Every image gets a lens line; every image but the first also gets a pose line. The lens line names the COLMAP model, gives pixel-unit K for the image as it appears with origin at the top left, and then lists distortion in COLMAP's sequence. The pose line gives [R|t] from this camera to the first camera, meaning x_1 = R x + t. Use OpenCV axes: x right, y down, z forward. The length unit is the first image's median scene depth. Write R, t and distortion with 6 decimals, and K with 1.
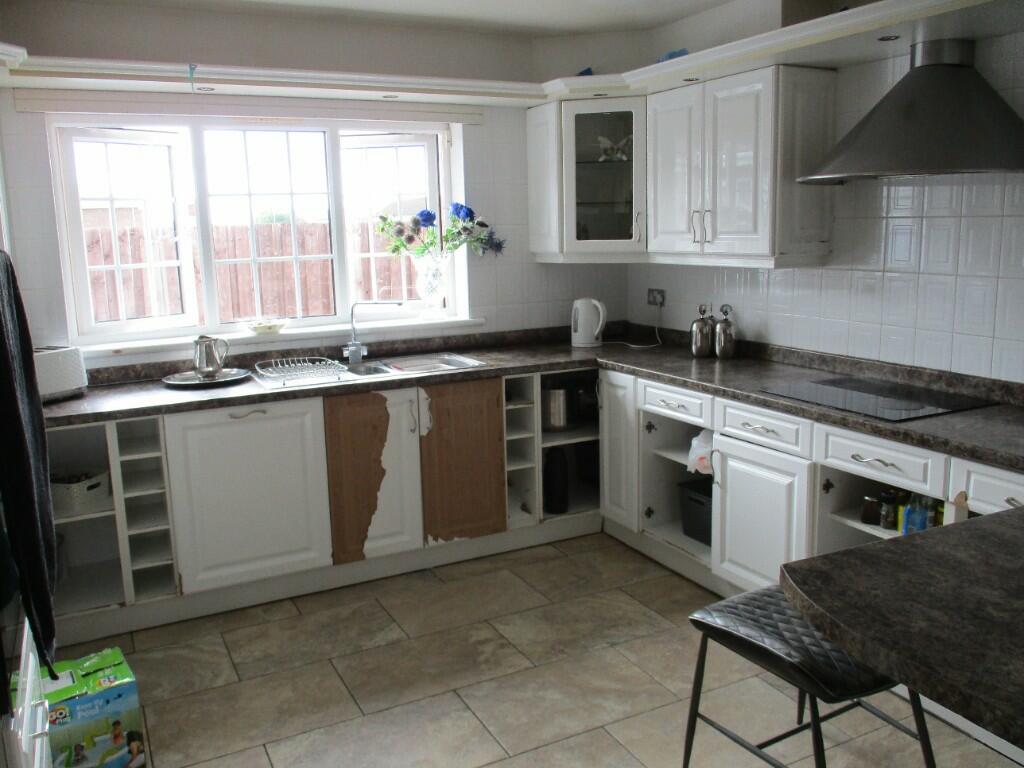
lens RADIAL K [[863.9, 0, 513.4], [0, 863.9, 380.0], [0, 0, 1]] dist [-0.019256, 0.014234]
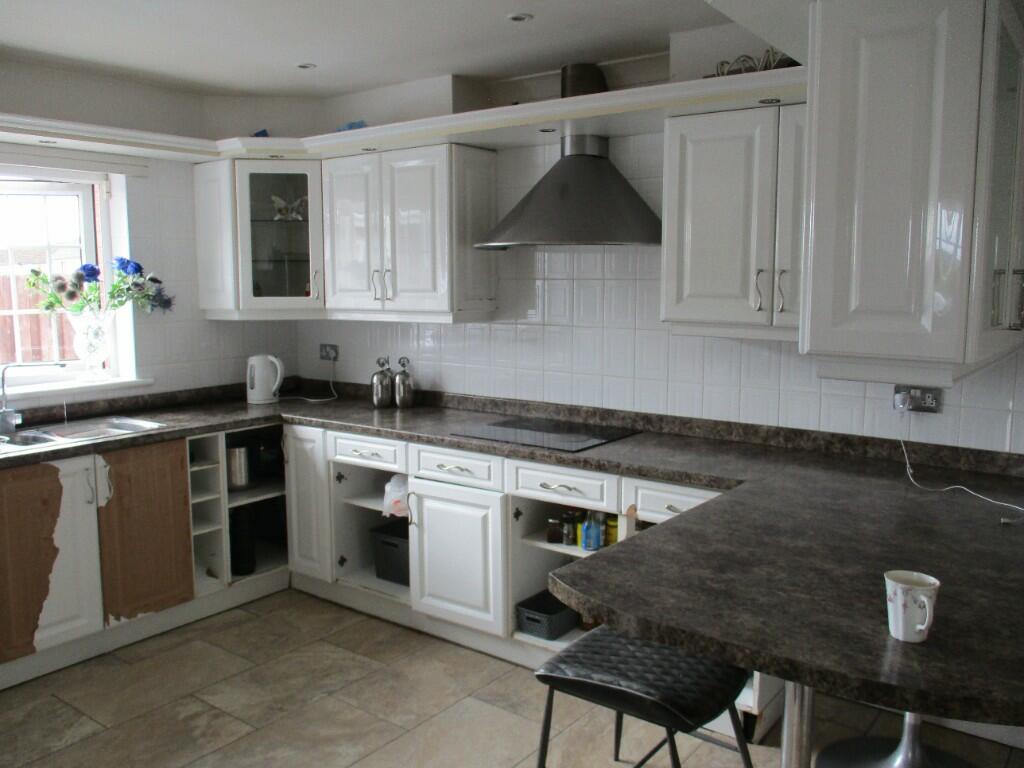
lens RADIAL K [[863.9, 0, 510.6], [0, 863.9, 385.2], [0, 0, 1]] dist [-0.019256, 0.014234]
pose [[0.903732, -0.037981, 0.426411, -0.098409], [0.062632, 0.997069, -0.043931, 0.002861], [-0.423493, 0.066408, 0.903462, -0.025908]]
